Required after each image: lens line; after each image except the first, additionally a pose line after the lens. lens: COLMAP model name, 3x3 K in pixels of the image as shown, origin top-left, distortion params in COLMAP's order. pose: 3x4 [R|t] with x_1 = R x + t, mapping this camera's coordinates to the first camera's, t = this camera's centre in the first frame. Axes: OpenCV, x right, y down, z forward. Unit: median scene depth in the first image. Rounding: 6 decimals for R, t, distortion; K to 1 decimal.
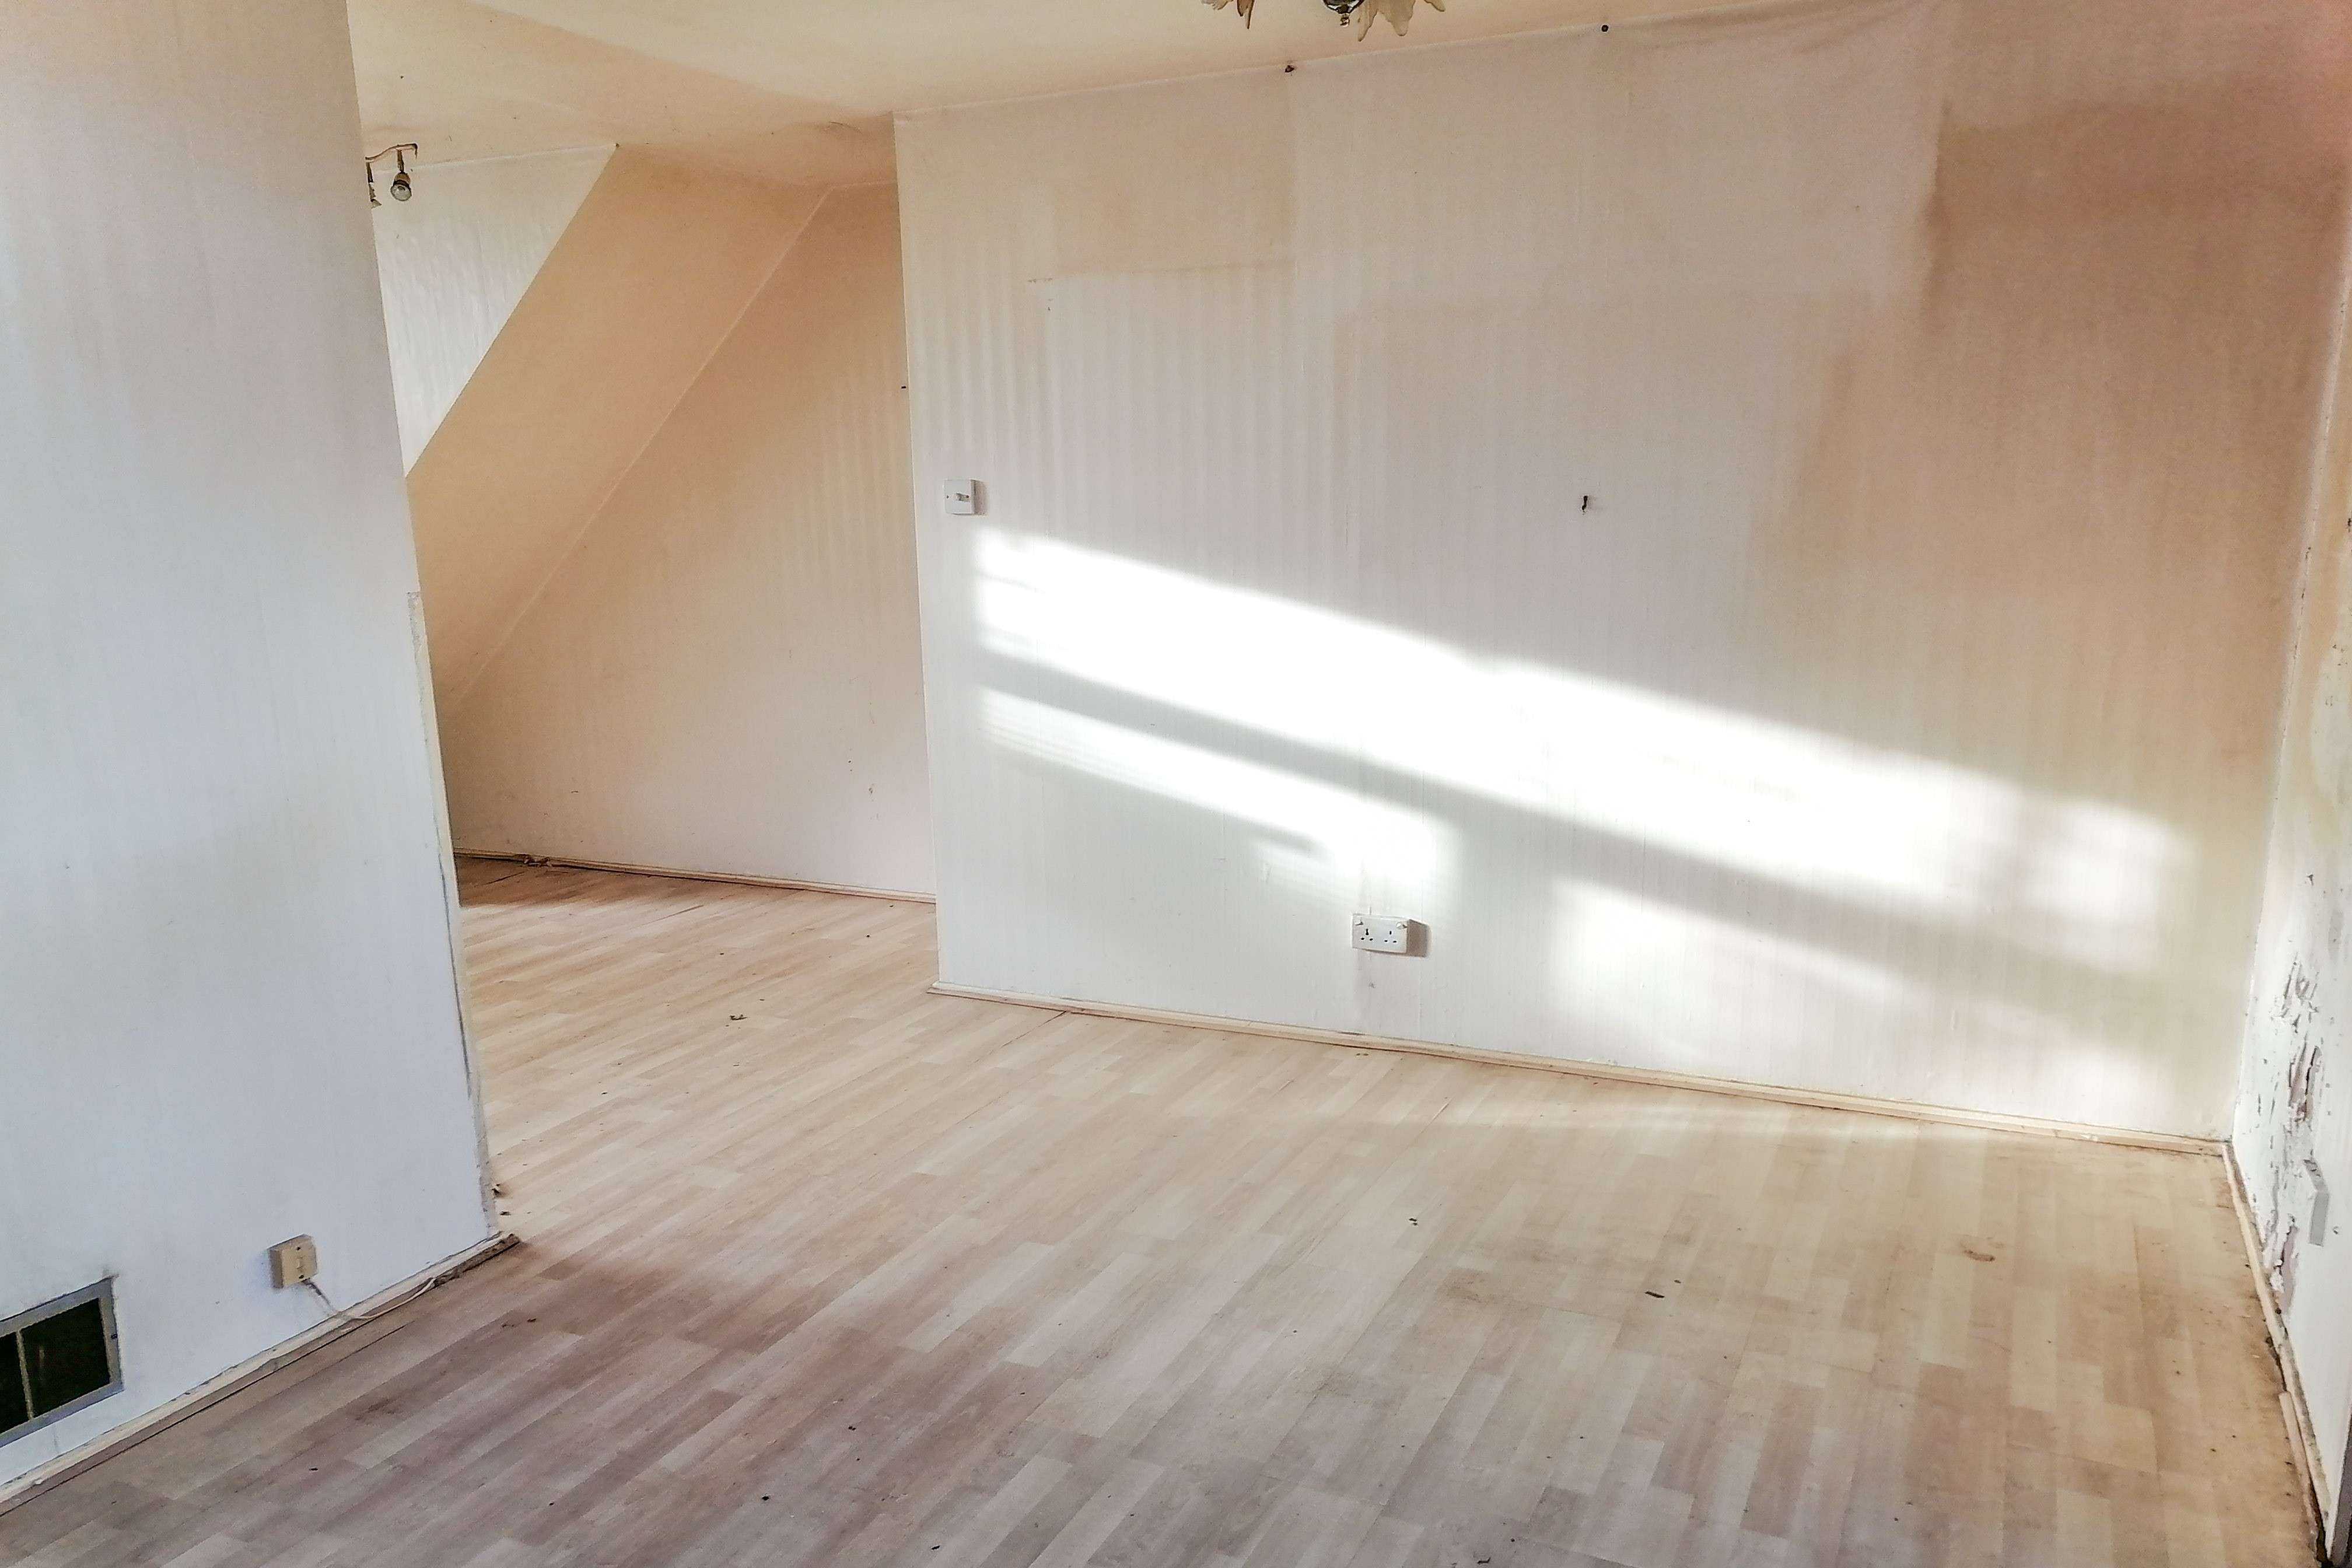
lens RADIAL K [[1796.0, 0, 1176.0], [0, 1796.0, 784.0], [0, 0, 1]] dist [0.042922, 0.000662]
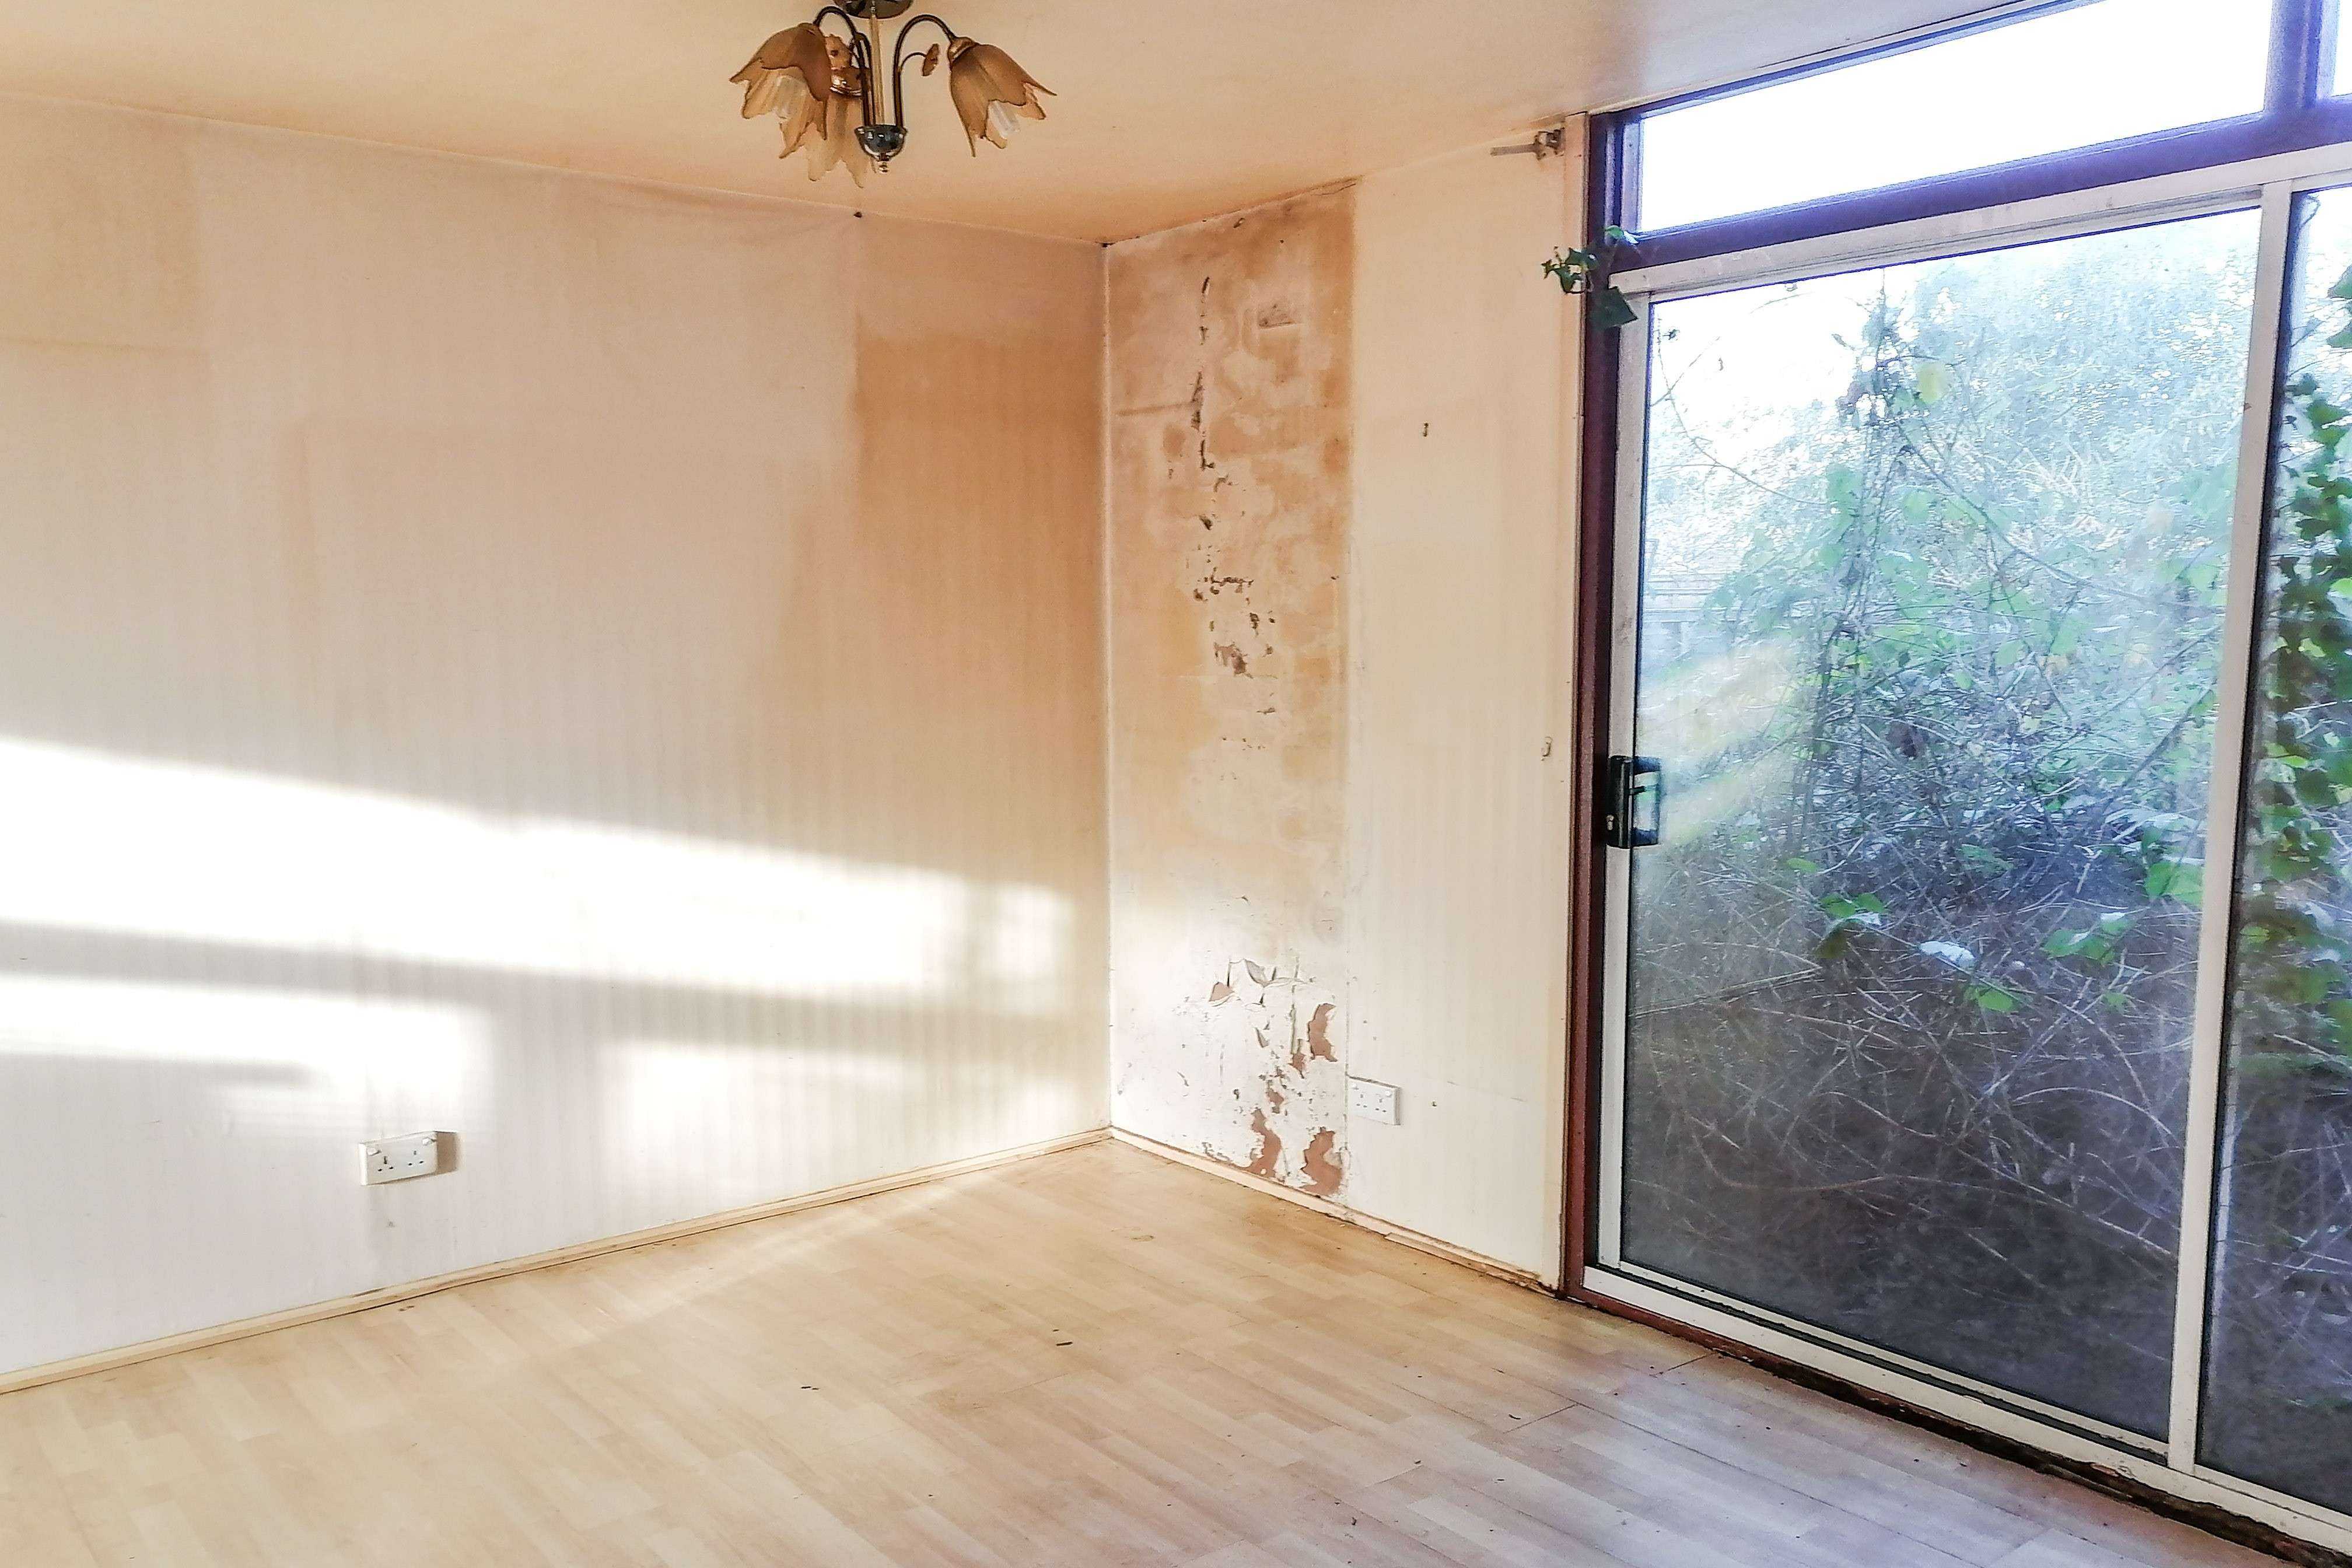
lens RADIAL K [[1867.9, 0, 1176.0], [0, 1867.9, 784.0], [0, 0, 1]] dist [0.004012, 0.006769]
pose [[0.443248, -0.063892, 0.894119, -0.558442], [0.158585, 0.987312, -0.008065, -0.027669], [-0.882260, 0.145368, 0.447757, 0.301288]]
